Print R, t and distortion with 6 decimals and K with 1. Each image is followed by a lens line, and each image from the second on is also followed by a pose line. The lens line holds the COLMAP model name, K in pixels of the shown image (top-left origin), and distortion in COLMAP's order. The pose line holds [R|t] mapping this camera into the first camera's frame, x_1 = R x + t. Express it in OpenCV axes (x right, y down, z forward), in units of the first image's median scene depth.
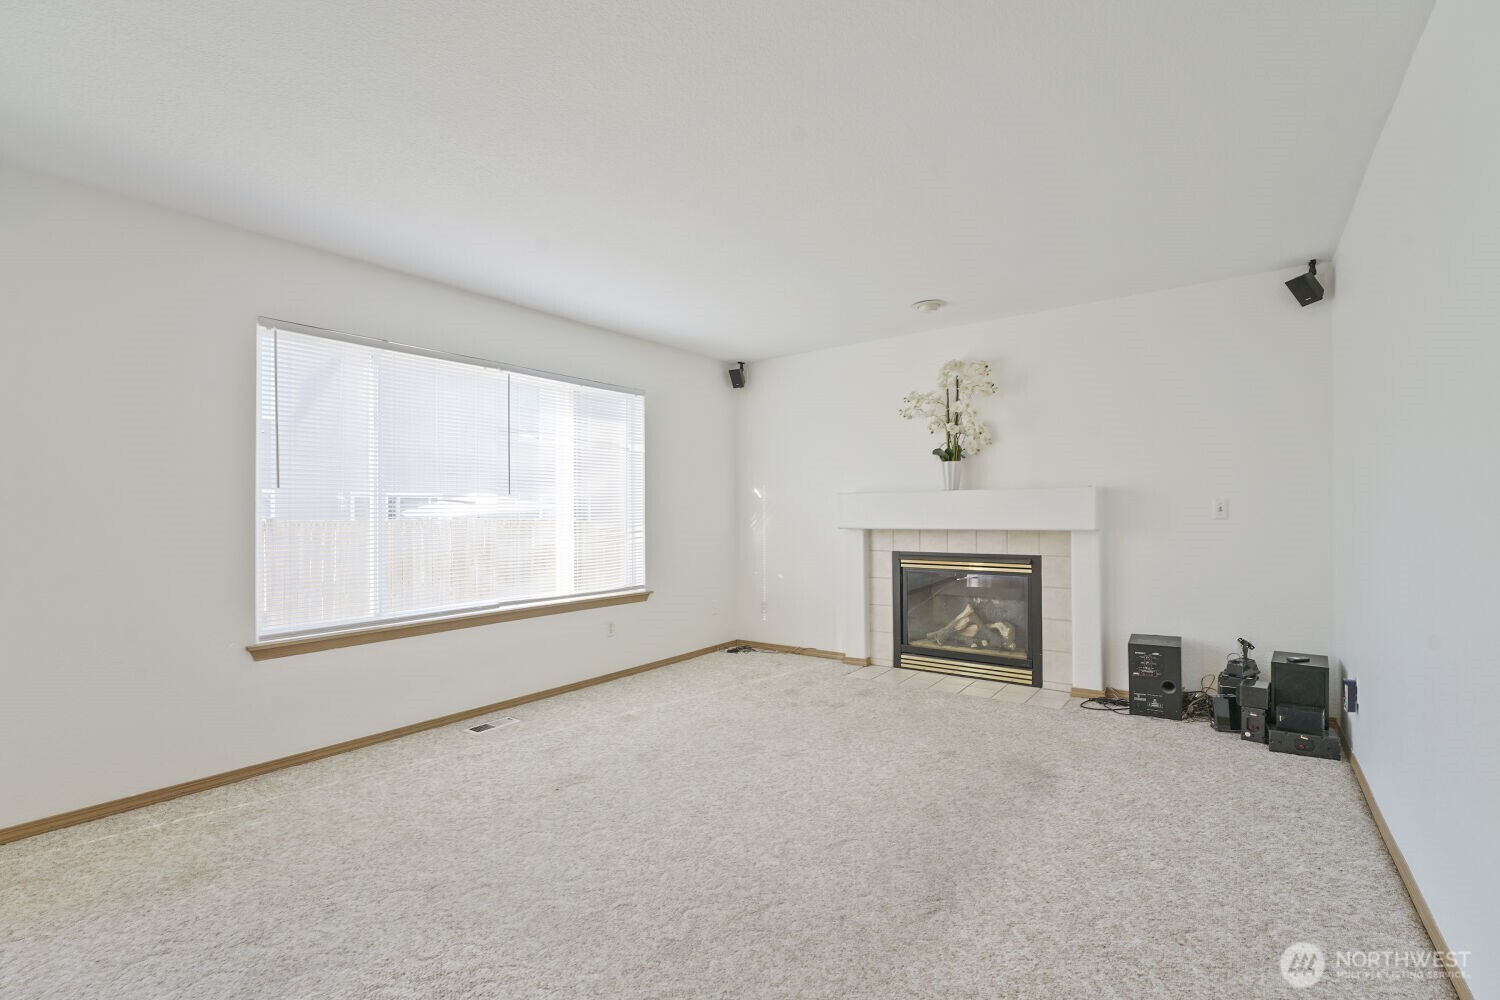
lens RADIAL K [[670.4, 0, 750.0], [0, 670.4, 500.0], [0, 0, 1]] dist [-0.014535, -0.000058]
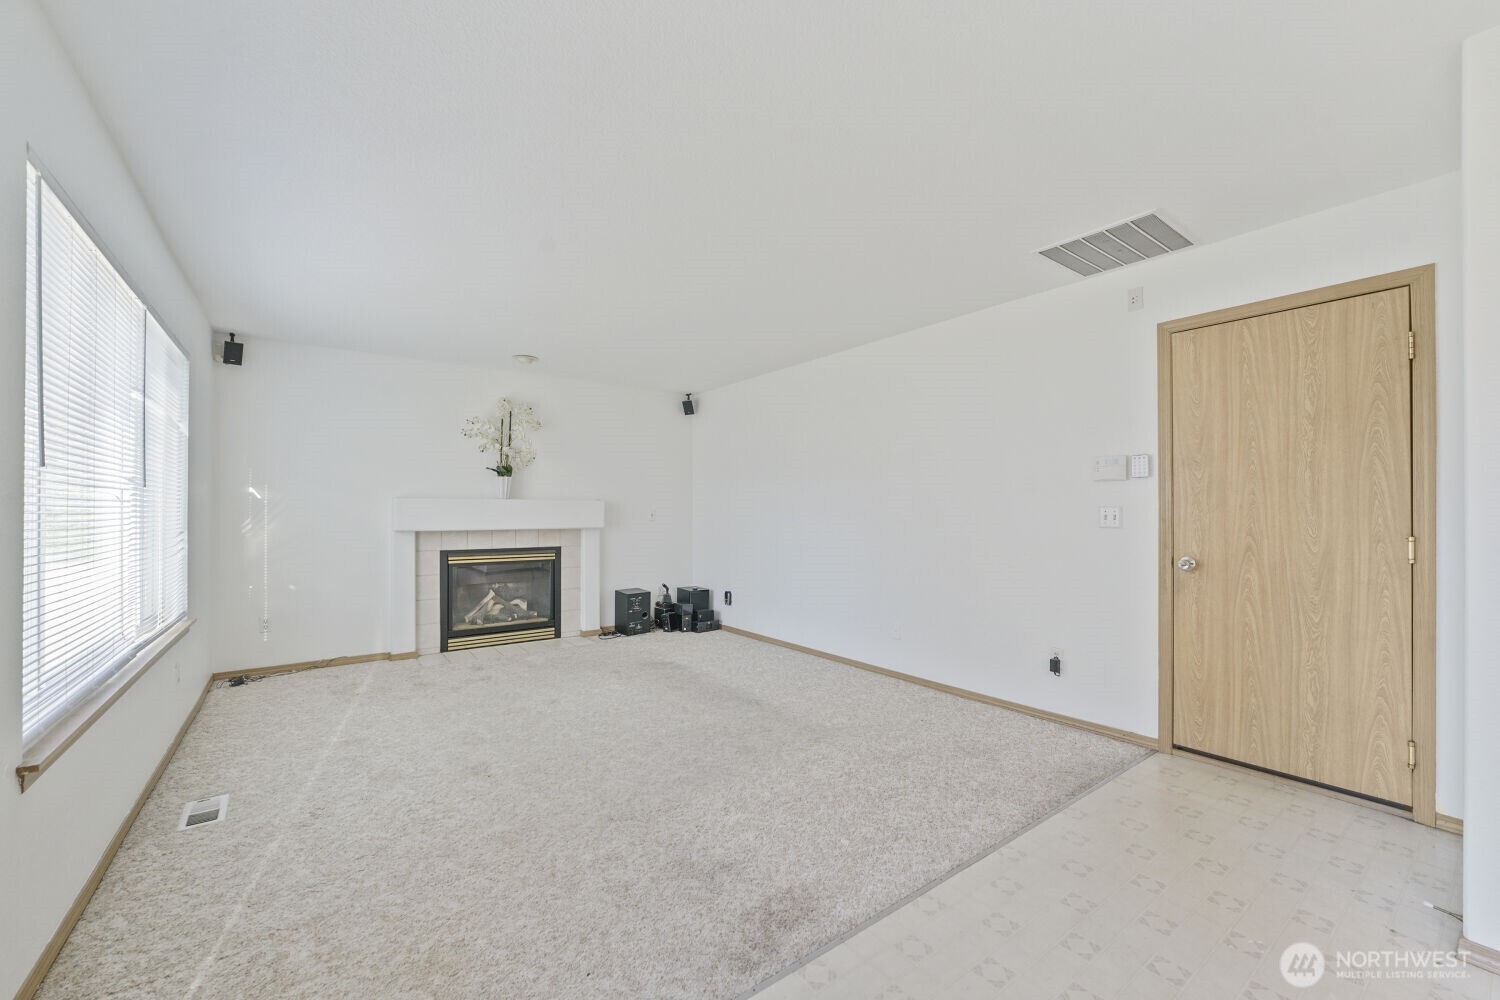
lens RADIAL K [[598.6, 0, 785.2], [0, 598.6, 504.9], [0, 0, 1]] dist [0.000658, -0.000033]
pose [[0.253741, 0.024506, 0.966962, -0.678592], [-0.017640, 0.999630, -0.020705, 0.010804], [-0.967111, -0.011804, 0.254080, 0.194057]]
